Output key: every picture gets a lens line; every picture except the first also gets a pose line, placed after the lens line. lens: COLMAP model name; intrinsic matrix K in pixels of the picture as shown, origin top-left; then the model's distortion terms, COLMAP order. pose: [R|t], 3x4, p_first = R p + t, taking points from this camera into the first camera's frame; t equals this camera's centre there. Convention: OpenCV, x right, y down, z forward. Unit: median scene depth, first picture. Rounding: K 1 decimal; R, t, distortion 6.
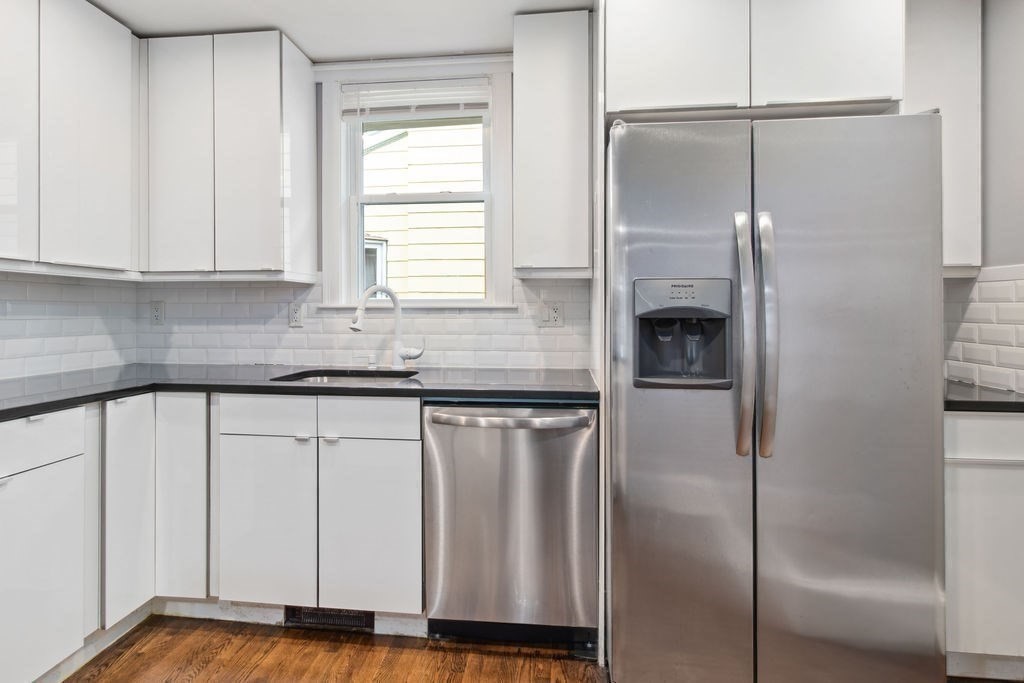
lens RADIAL K [[483.3, 0, 512.1], [0, 483.3, 305.8], [0, 0, 1]] dist [-0.000495, -0.000200]
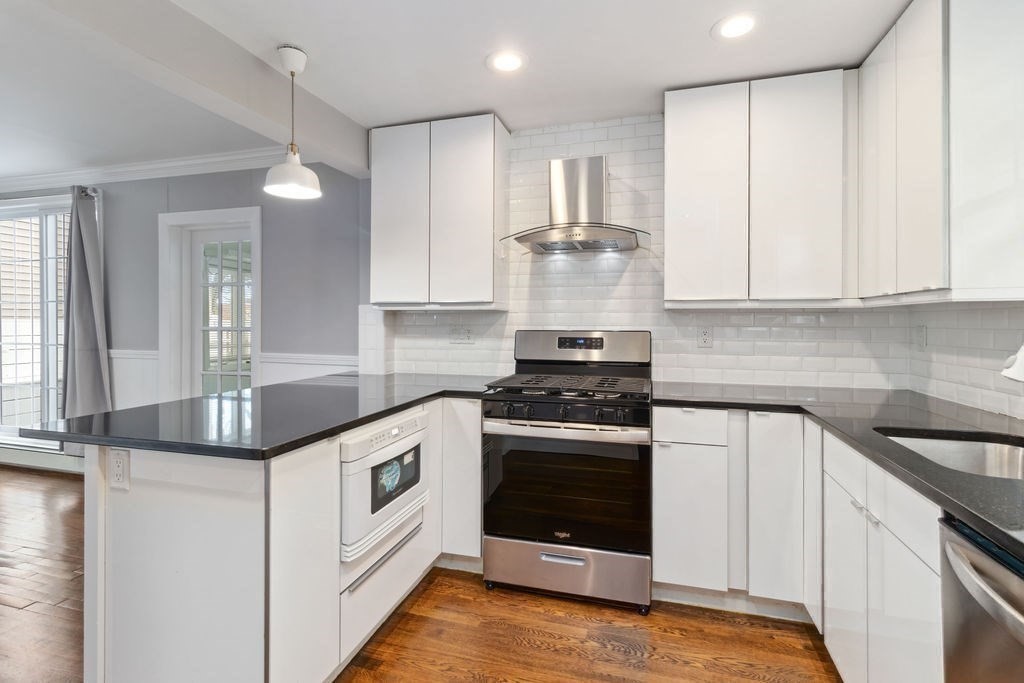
lens RADIAL K [[484.0, 0, 512.7], [0, 484.0, 319.9], [0, 0, 1]] dist [0.000425, 0.000005]
pose [[-0.178212, -0.003861, -0.983985, 0.368123], [0.003511, 0.999983, -0.004559, -0.023084], [0.983986, -0.004267, -0.178195, 0.468400]]
